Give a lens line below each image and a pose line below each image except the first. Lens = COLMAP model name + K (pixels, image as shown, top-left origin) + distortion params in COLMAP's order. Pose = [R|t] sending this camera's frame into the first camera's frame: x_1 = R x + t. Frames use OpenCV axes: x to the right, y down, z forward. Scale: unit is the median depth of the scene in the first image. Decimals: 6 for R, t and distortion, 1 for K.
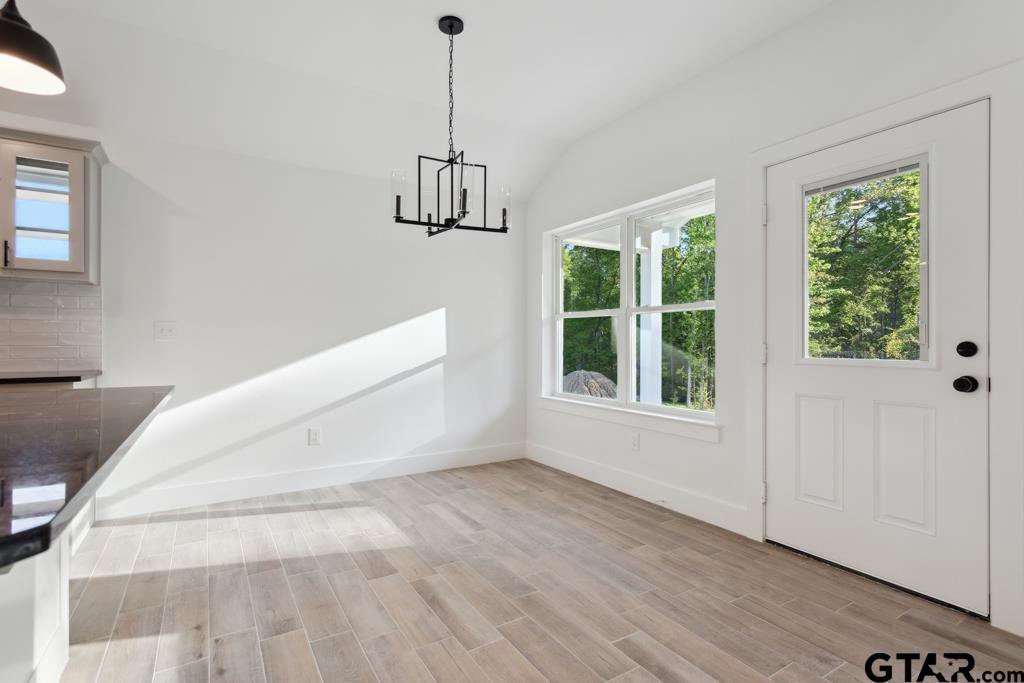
lens RADIAL K [[501.8, 0, 514.2], [0, 501.8, 340.6], [0, 0, 1]] dist [0.004377, -0.001887]
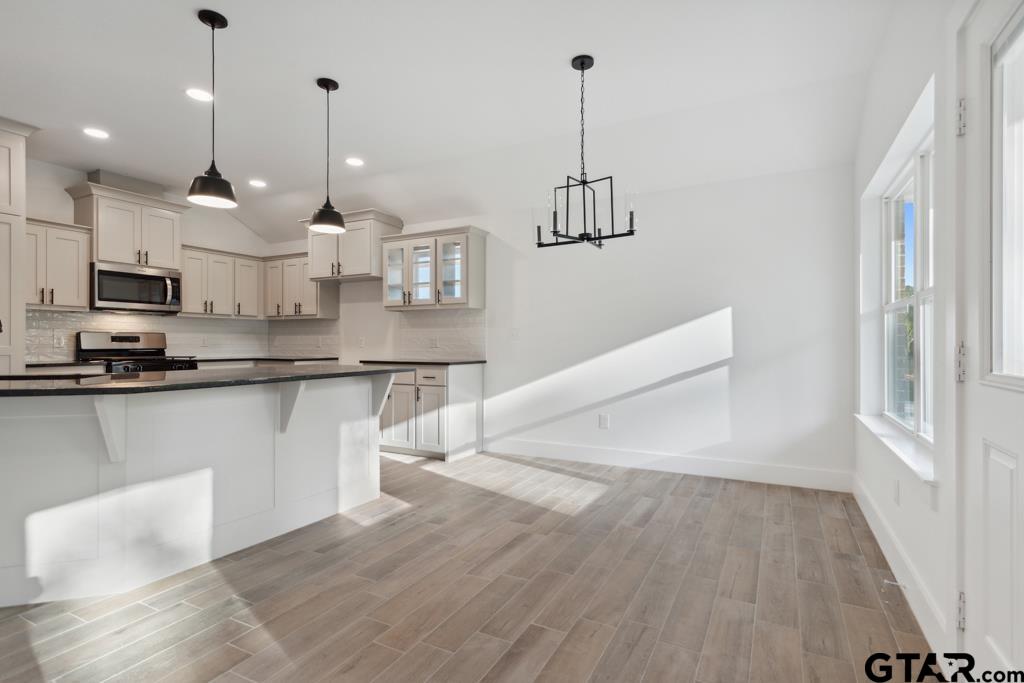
lens RADIAL K [[501.8, 0, 517.5], [0, 501.8, 342.5], [0, 0, 1]] dist [0.004377, -0.001887]
pose [[0.509379, -0.000982, -0.860542, 0.713454], [0.002376, 0.999997, 0.000265, 0.000731], [0.860539, -0.002180, 0.509380, 0.276604]]
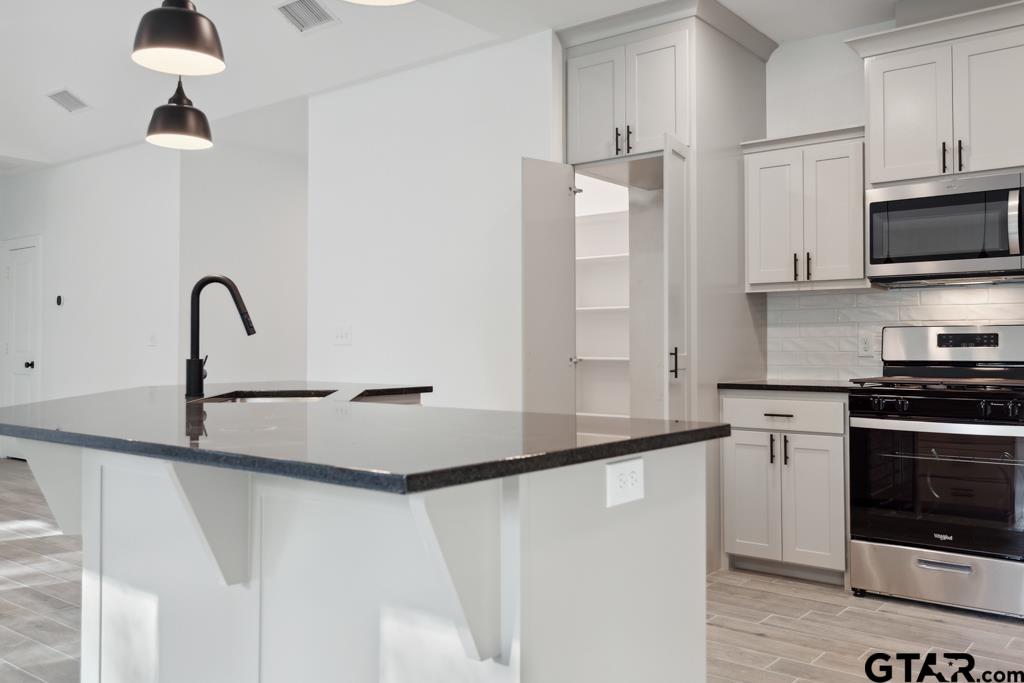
lens RADIAL K [[864.3, 0, 511.2], [0, 864.3, 323.3], [0, 0, 1]] dist [0.017285, -0.015419]
pose [[-0.943343, -0.006064, -0.331763, -0.381614], [0.004320, 0.999524, -0.030555, -0.001514], [0.331790, -0.030257, -0.942868, 1.088313]]
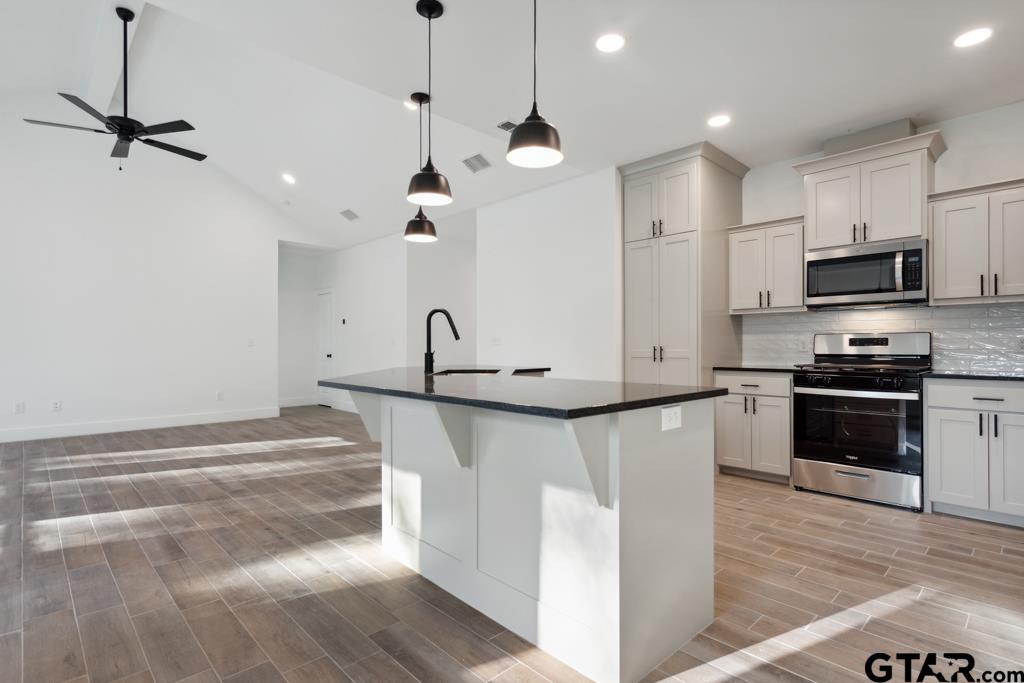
lens RADIAL K [[501.8, 0, 514.1], [0, 501.8, 343.5], [0, 0, 1]] dist [0.004377, -0.001887]
pose [[-0.978080, 0.002491, -0.208215, -0.315323], [0.004501, 0.999948, -0.009176, -0.001569], [0.208182, -0.009912, -0.978040, 1.146966]]
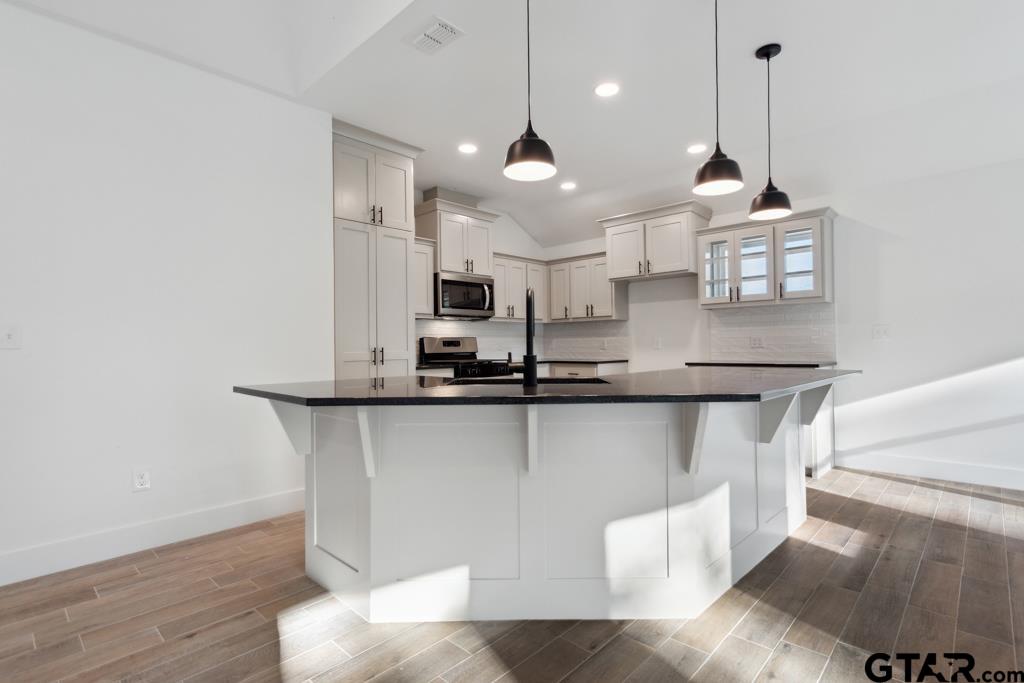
lens RADIAL K [[501.8, 0, 511.6], [0, 501.8, 341.3], [0, 0, 1]] dist [0.004377, -0.001887]
pose [[0.252162, -0.011040, -0.967622, 0.361595], [0.018134, 0.999813, -0.006681, -0.006430], [0.967515, -0.015862, 0.252315, -0.281335]]
